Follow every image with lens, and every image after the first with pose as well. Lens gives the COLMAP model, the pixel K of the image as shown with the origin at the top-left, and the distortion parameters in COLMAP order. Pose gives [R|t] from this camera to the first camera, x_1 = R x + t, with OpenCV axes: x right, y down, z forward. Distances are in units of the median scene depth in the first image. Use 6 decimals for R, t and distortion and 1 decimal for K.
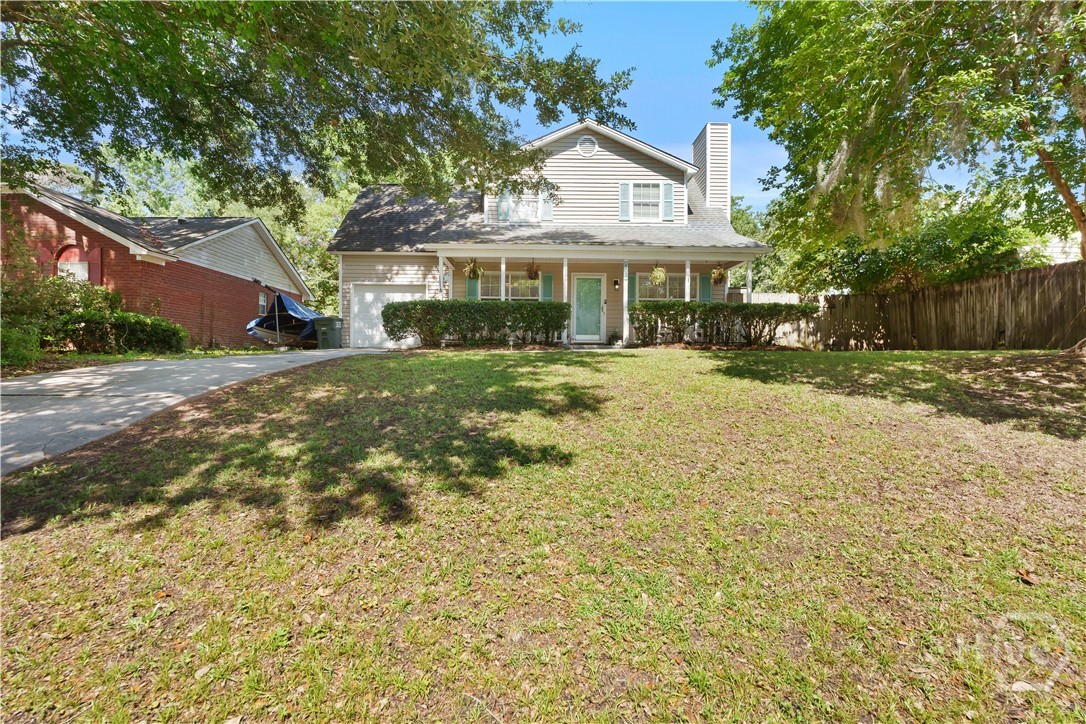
lens RADIAL K [[493.8, 0, 519.4], [0, 493.8, 363.7], [0, 0, 1]] dist [-0.013648, -0.000332]
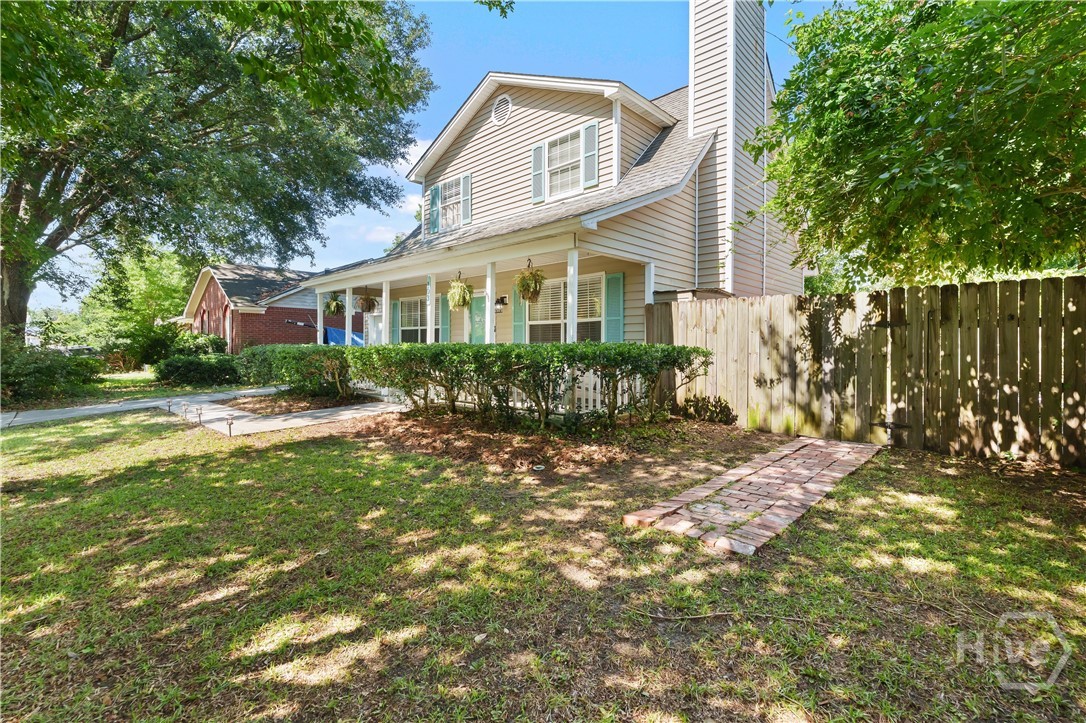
lens RADIAL K [[491.9, 0, 543.0], [0, 491.9, 361.5], [0, 0, 1]] dist [-0.001021, 0.000039]
pose [[0.725611, 0.004989, -0.688087, 0.704968], [-0.006599, 0.999978, 0.000292, -0.083166], [0.688074, 0.004329, 0.725628, 0.553911]]
